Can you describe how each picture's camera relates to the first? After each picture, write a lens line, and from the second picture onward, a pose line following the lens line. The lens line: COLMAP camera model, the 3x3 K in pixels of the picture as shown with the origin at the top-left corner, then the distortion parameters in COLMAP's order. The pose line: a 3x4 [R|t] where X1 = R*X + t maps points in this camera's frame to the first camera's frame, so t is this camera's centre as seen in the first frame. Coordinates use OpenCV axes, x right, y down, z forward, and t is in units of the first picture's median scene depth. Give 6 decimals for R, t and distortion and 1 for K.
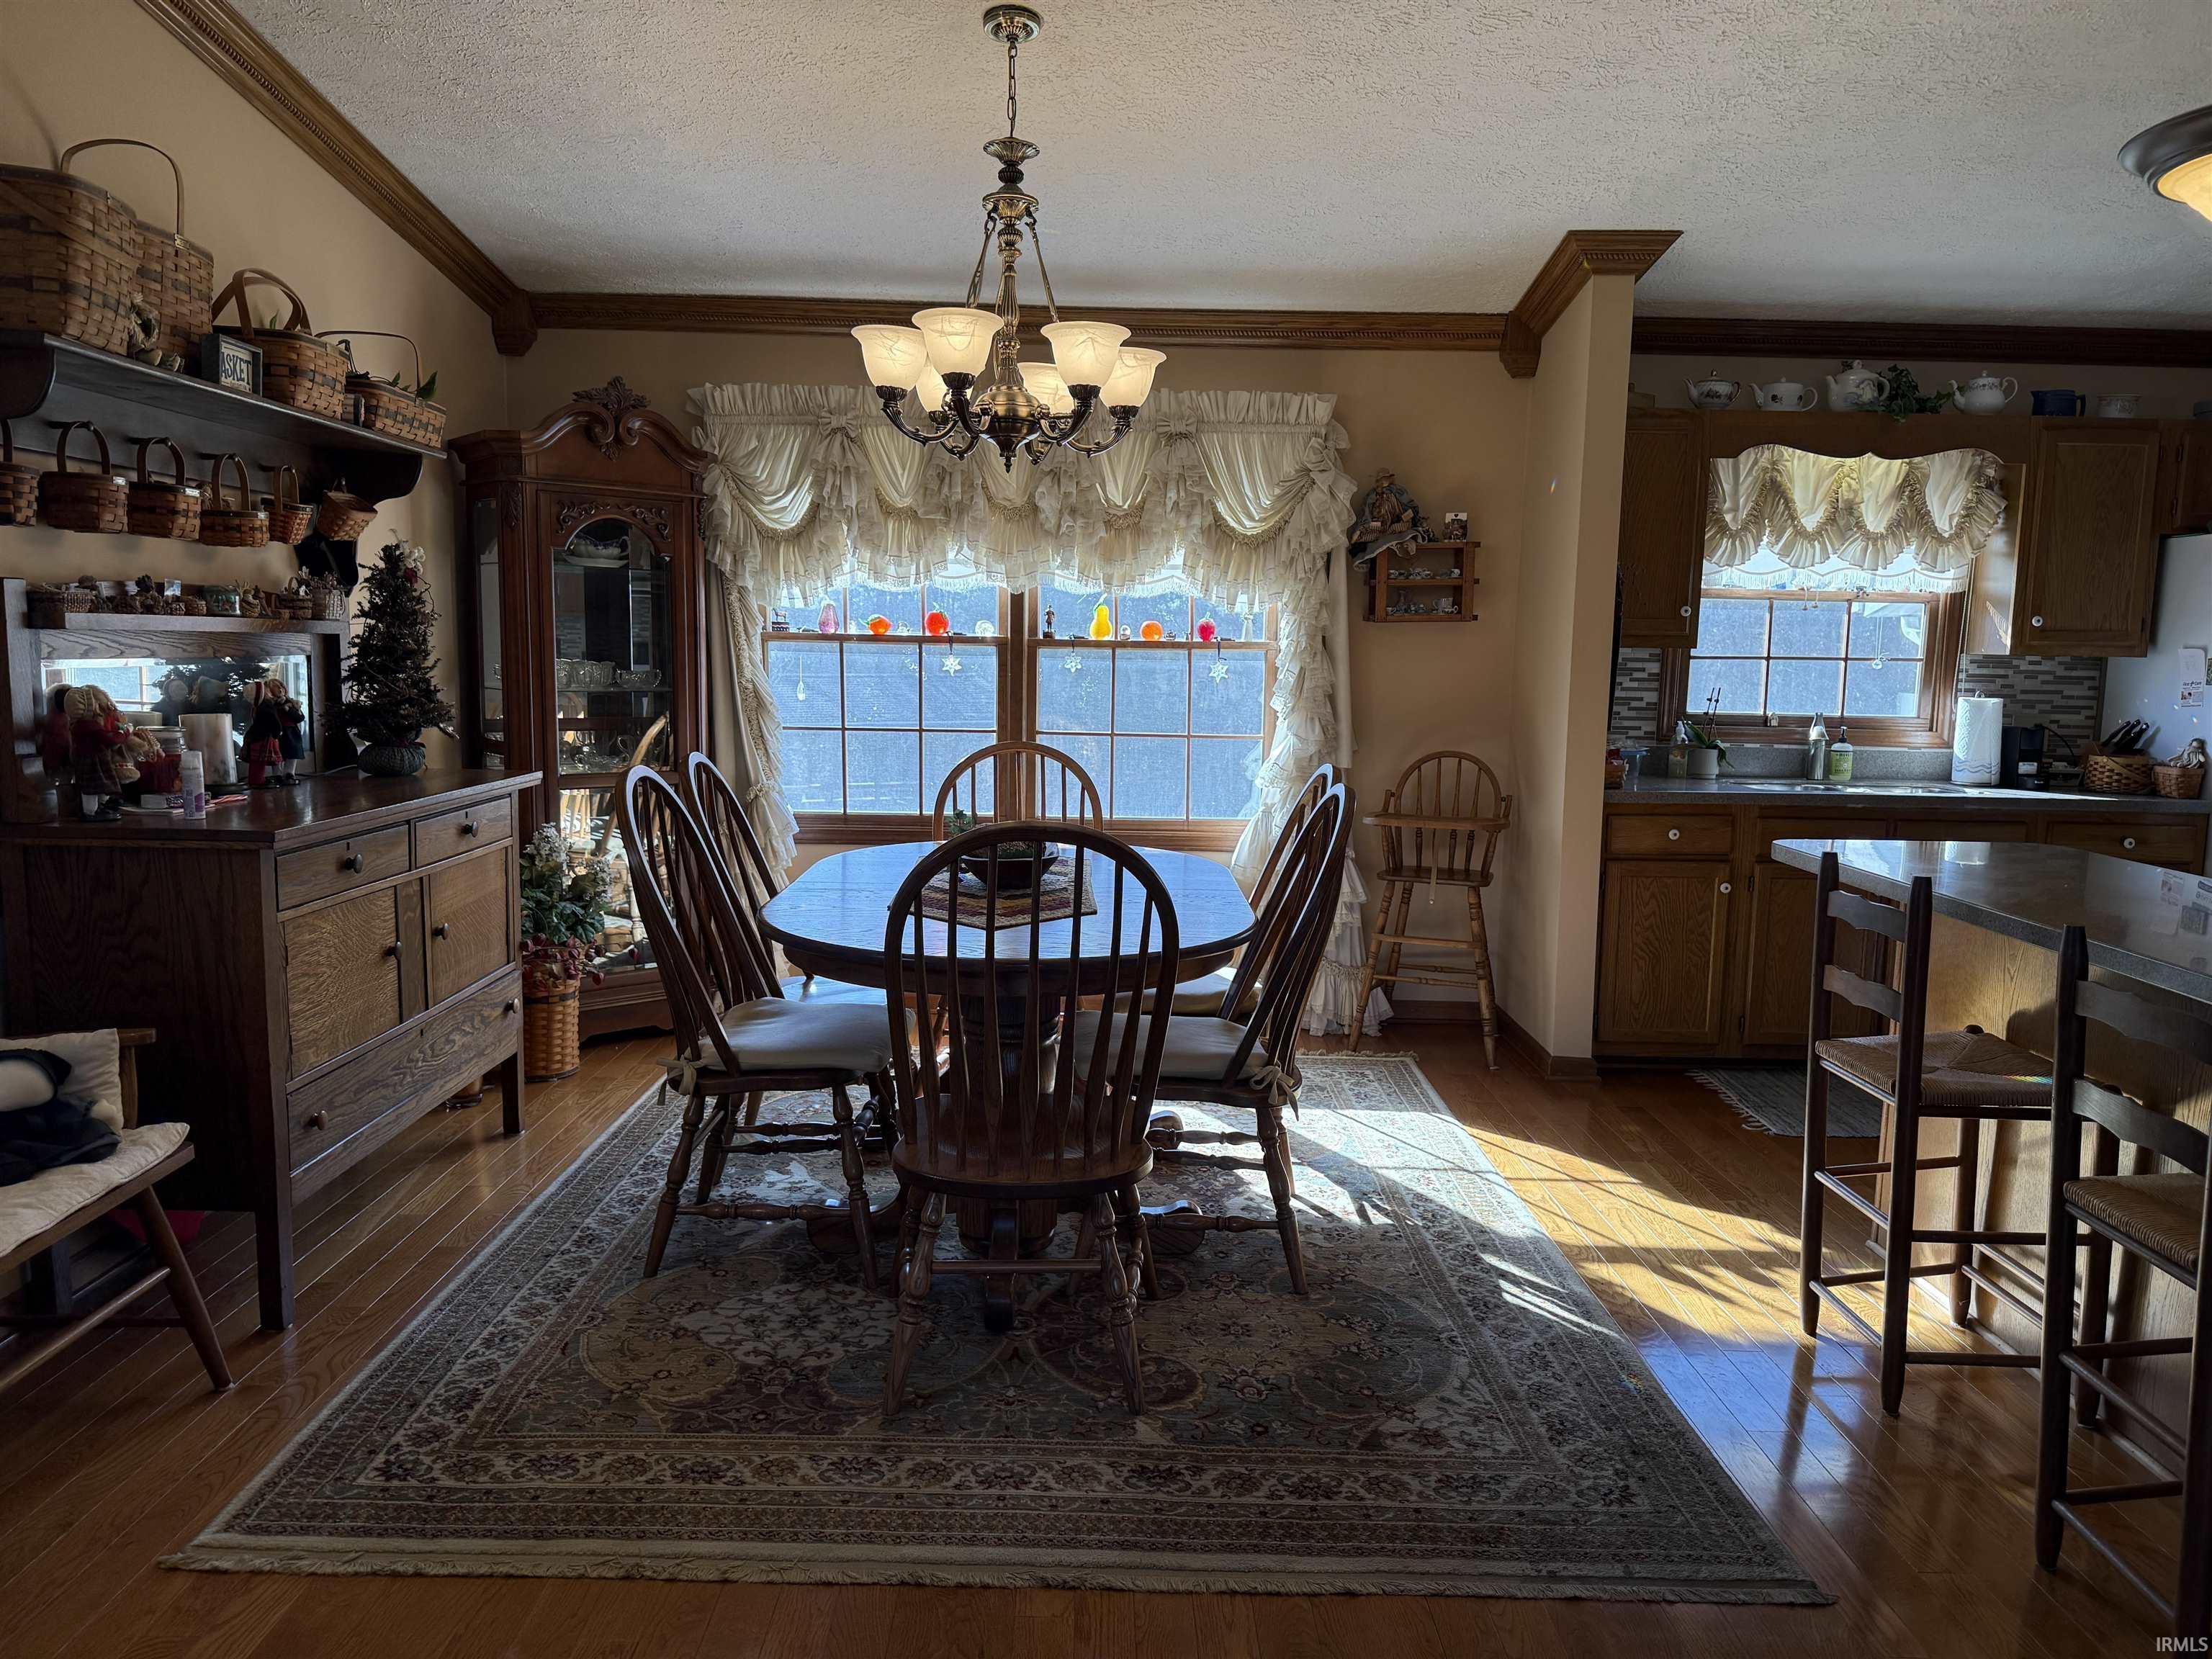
lens RADIAL K [[1555.1, 0, 1096.0], [0, 1555.1, 844.8], [0, 0, 1]] dist [0.062839, -0.091024]
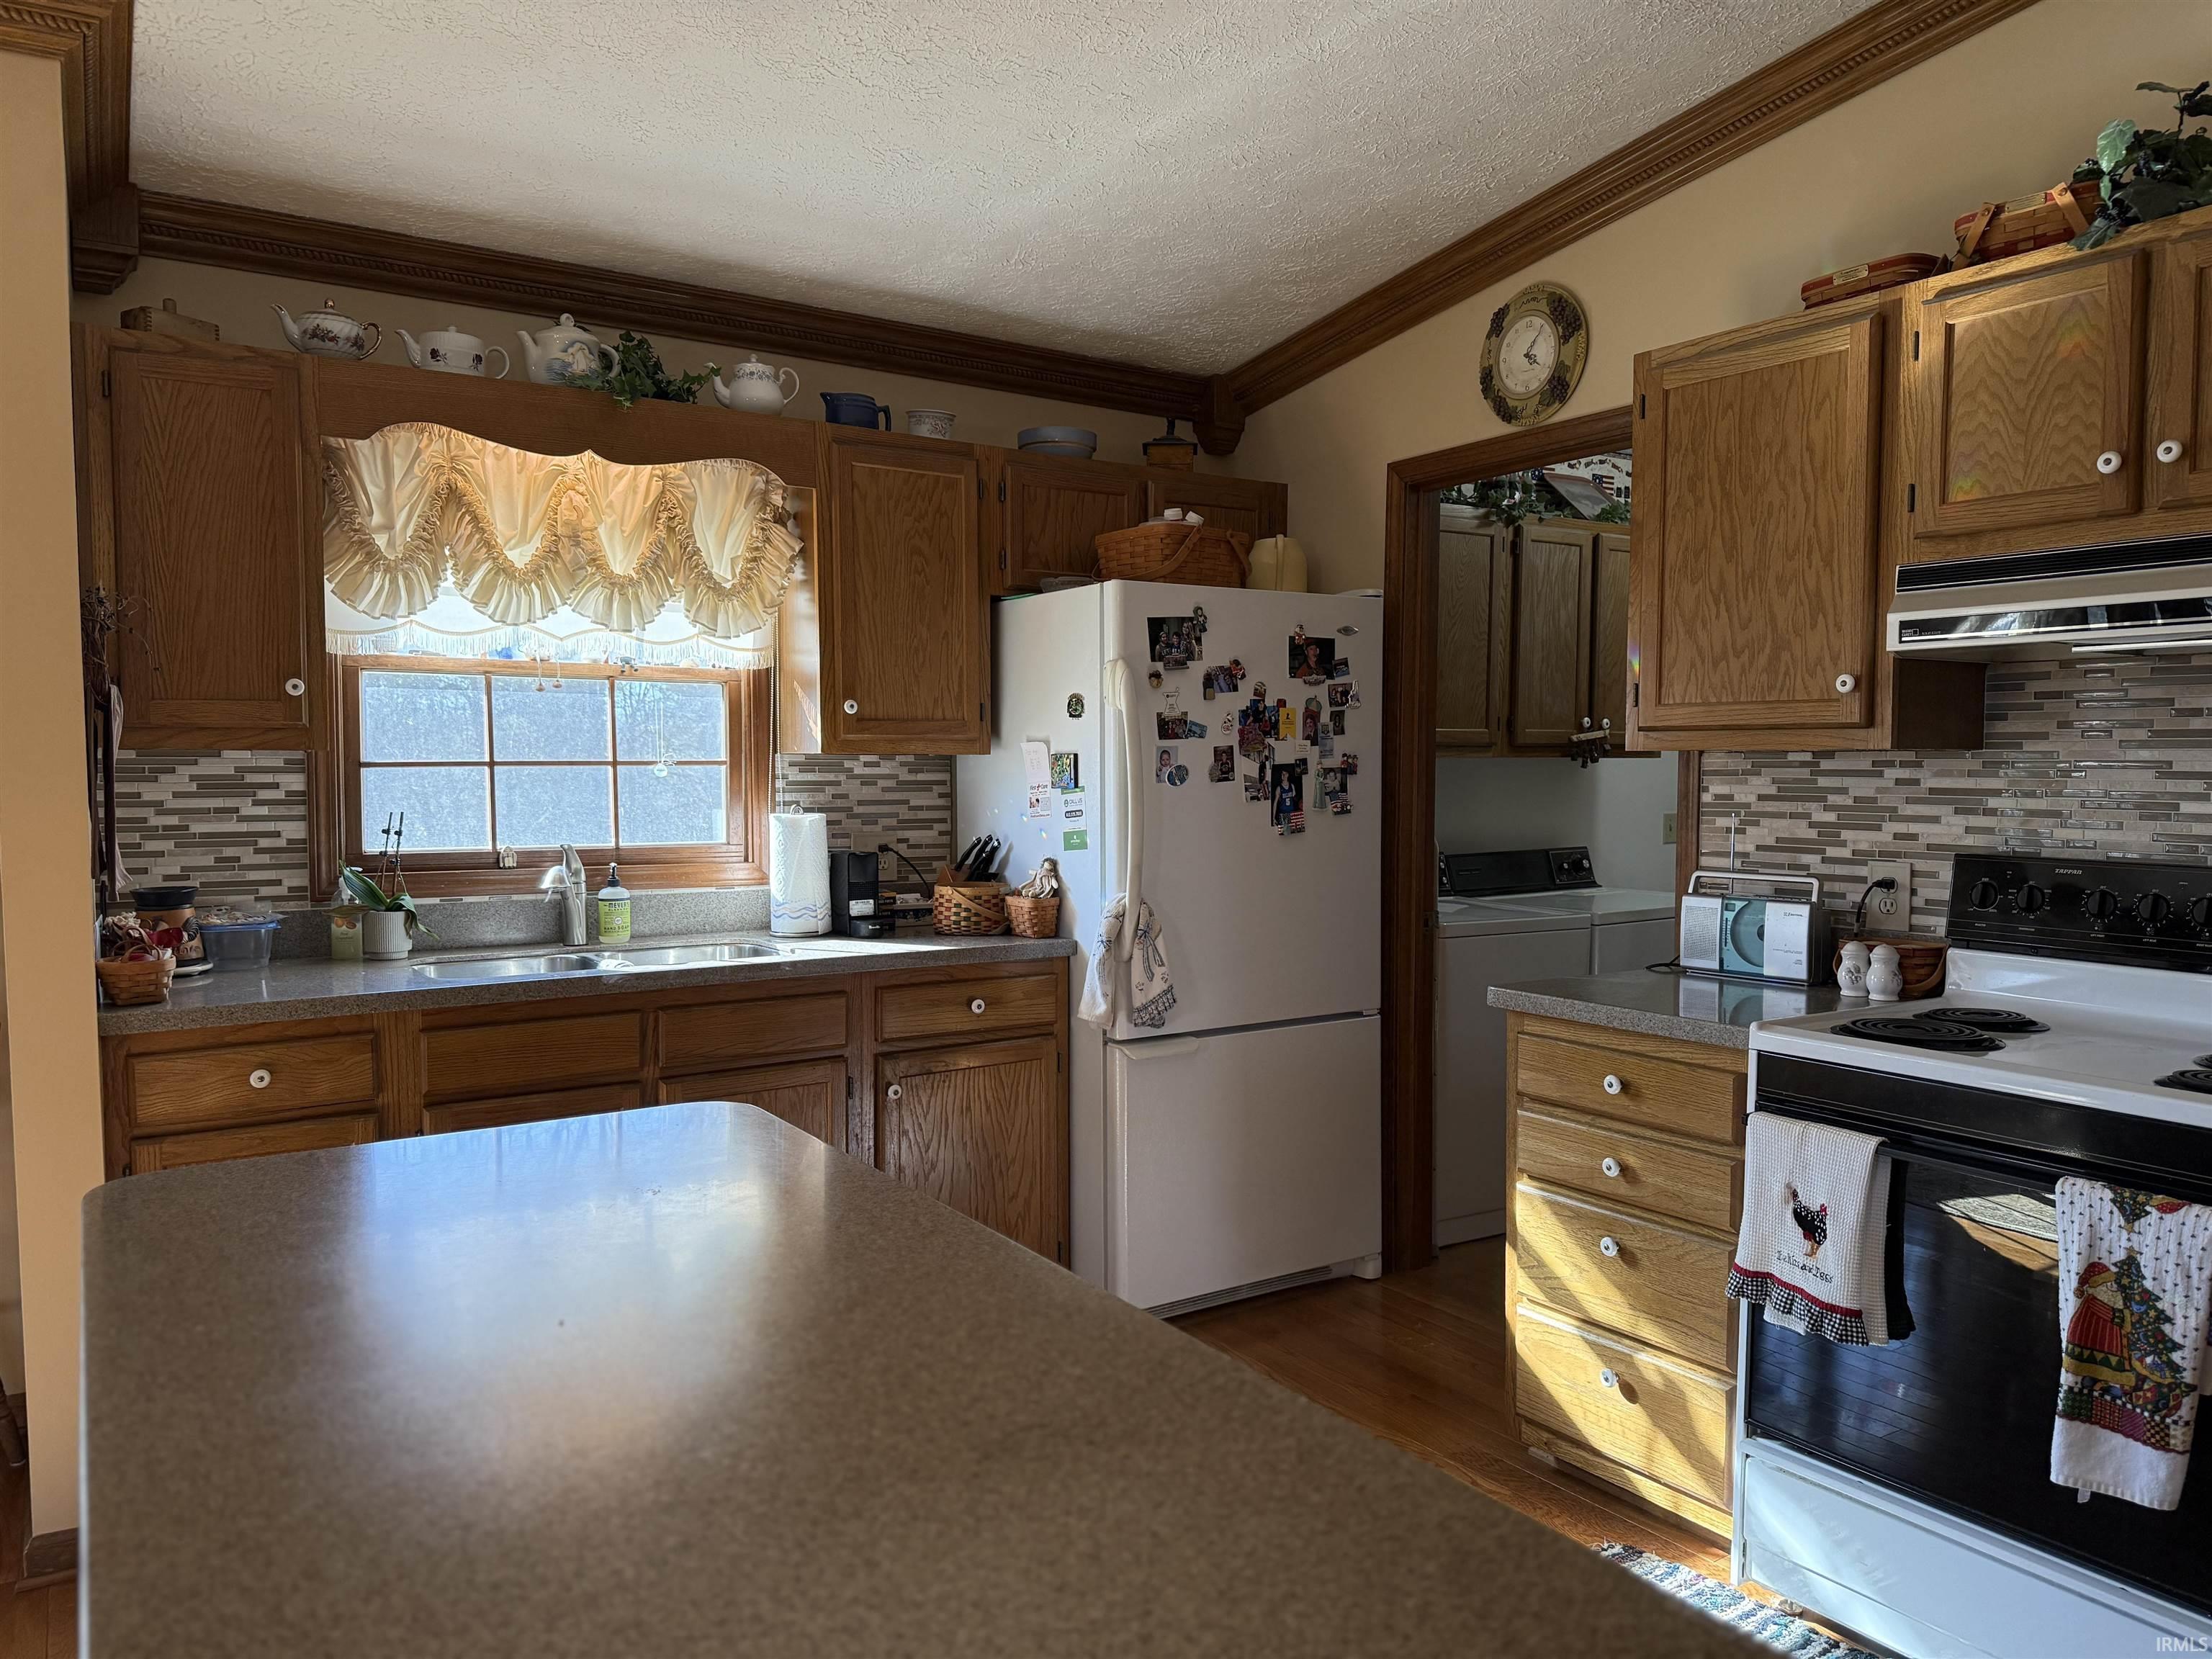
lens RADIAL K [[1555.1, 0, 1106.2], [0, 1555.1, 831.0], [0, 0, 1]] dist [0.062839, -0.091024]
pose [[0.839297, -0.043467, 0.541934, 0.322106], [0.085222, 0.994995, -0.052178, -0.039647], [-0.536953, 0.089978, 0.838800, 0.358326]]
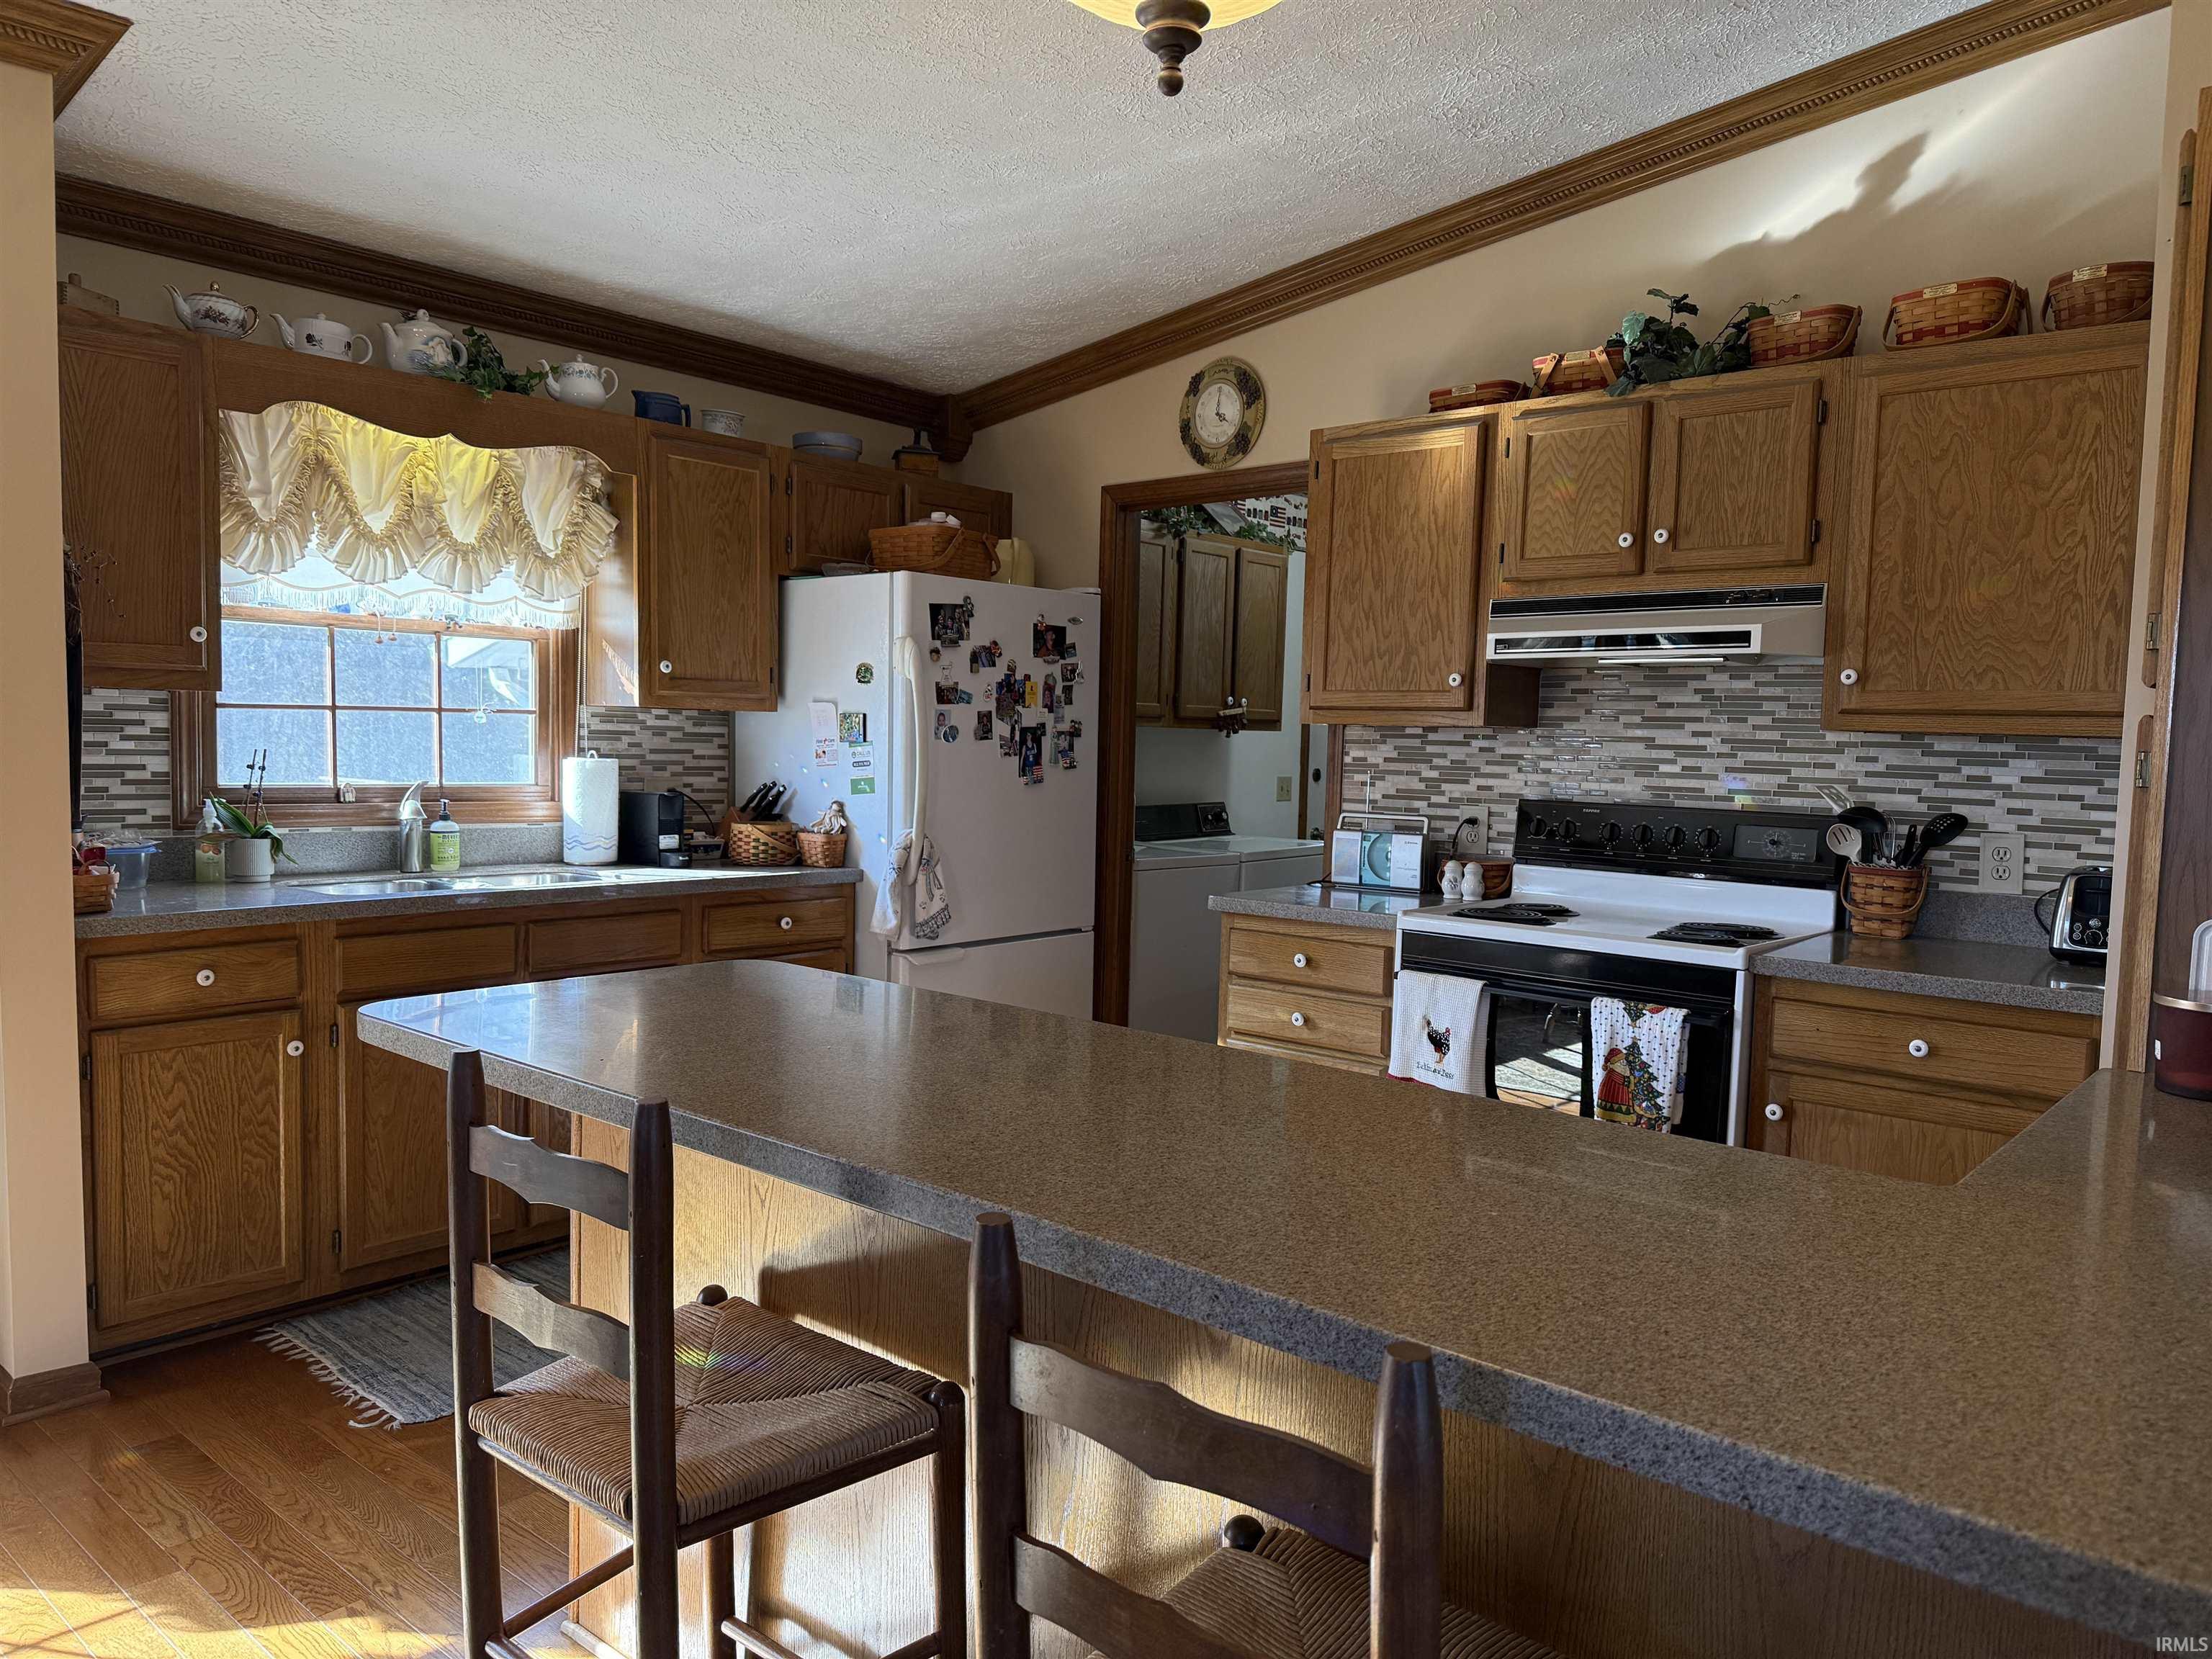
lens RADIAL K [[1555.1, 0, 1112.5], [0, 1555.1, 836.6], [0, 0, 1]] dist [0.062839, -0.091024]
pose [[0.656192, -0.051848, 0.752810, 0.131538], [0.084744, 0.996389, -0.005243, -0.029209], [-0.749820, 0.067237, 0.658216, 0.294317]]
